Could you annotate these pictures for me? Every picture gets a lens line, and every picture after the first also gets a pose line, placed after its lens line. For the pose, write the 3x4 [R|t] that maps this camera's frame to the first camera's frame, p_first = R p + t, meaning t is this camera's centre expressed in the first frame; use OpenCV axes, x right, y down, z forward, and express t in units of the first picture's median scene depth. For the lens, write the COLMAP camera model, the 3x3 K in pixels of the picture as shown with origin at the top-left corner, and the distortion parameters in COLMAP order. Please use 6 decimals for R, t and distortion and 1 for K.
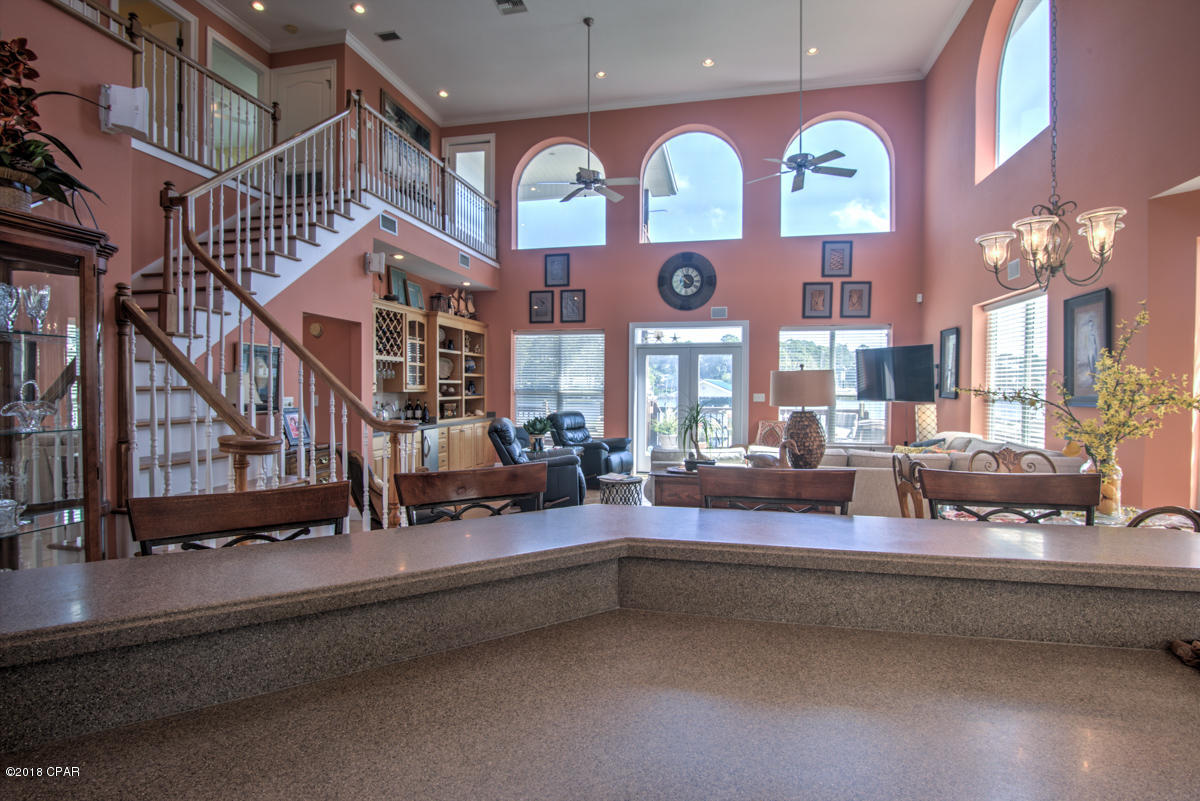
lens RADIAL K [[584.9, 0, 598.6], [0, 584.9, 399.1], [0, 0, 1]] dist [-0.020806, -0.000199]
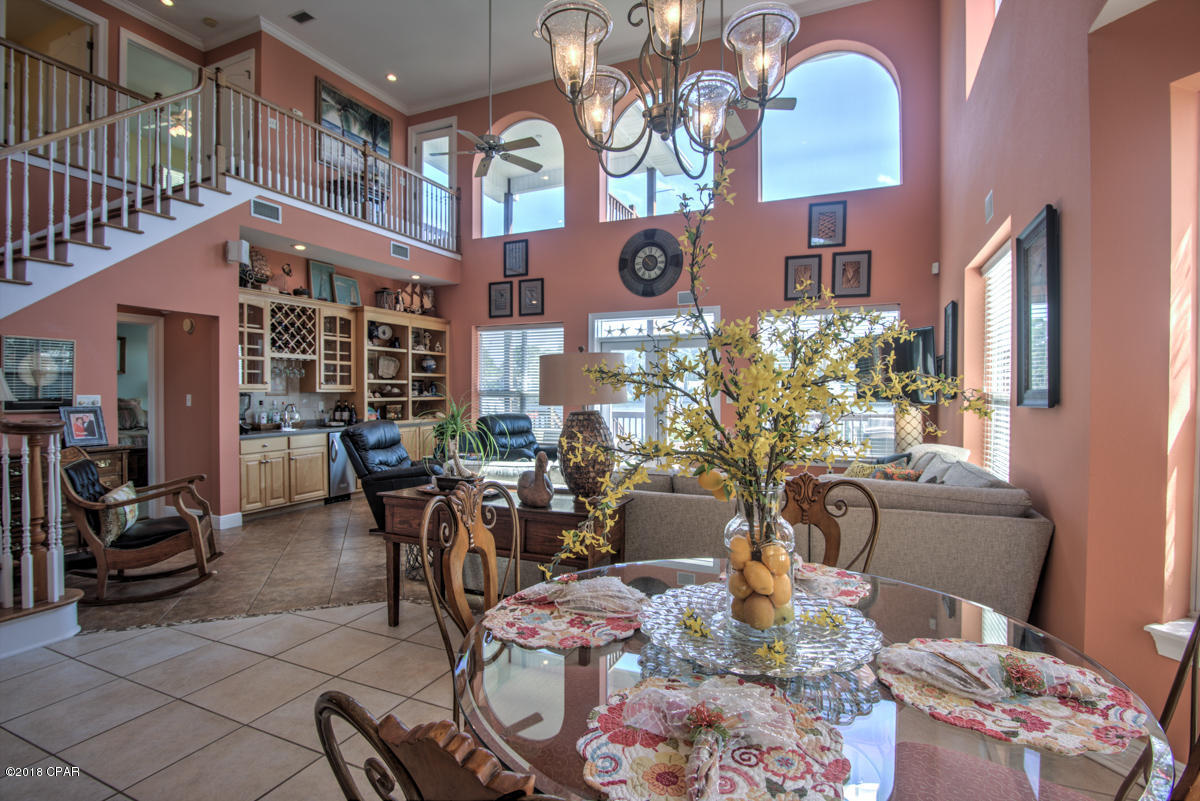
lens RADIAL K [[584.9, 0, 598.6], [0, 584.9, 399.1], [0, 0, 1]] dist [-0.020806, -0.000199]
pose [[0.978559, -0.000325, -0.205964, 0.254850], [-0.001544, 0.999959, -0.008910, 0.005619], [0.205959, 0.009037, 0.978519, 0.150230]]
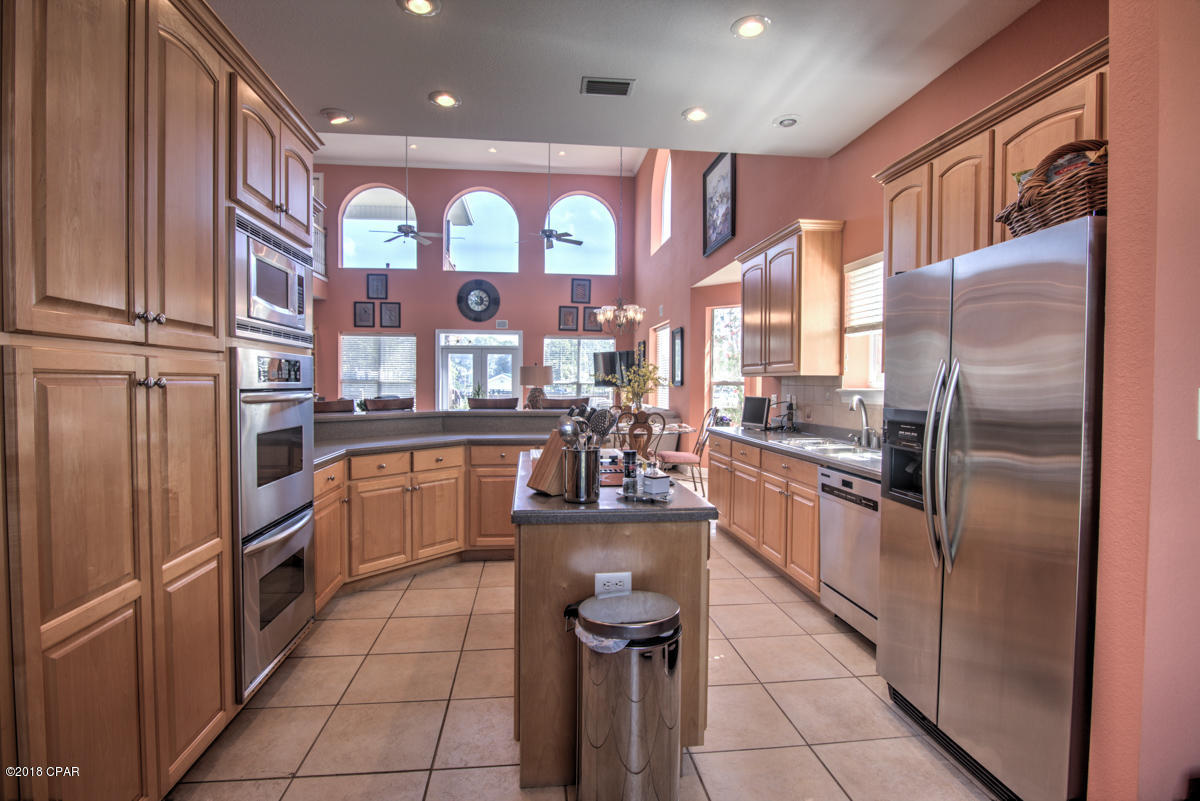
lens RADIAL K [[584.9, 0, 598.6], [0, 584.9, 399.1], [0, 0, 1]] dist [-0.020806, -0.000199]
pose [[0.944891, -0.006706, 0.327316, -0.034034], [0.004171, 0.999956, 0.008446, 0.020165], [-0.327358, -0.006616, 0.944877, -0.398280]]
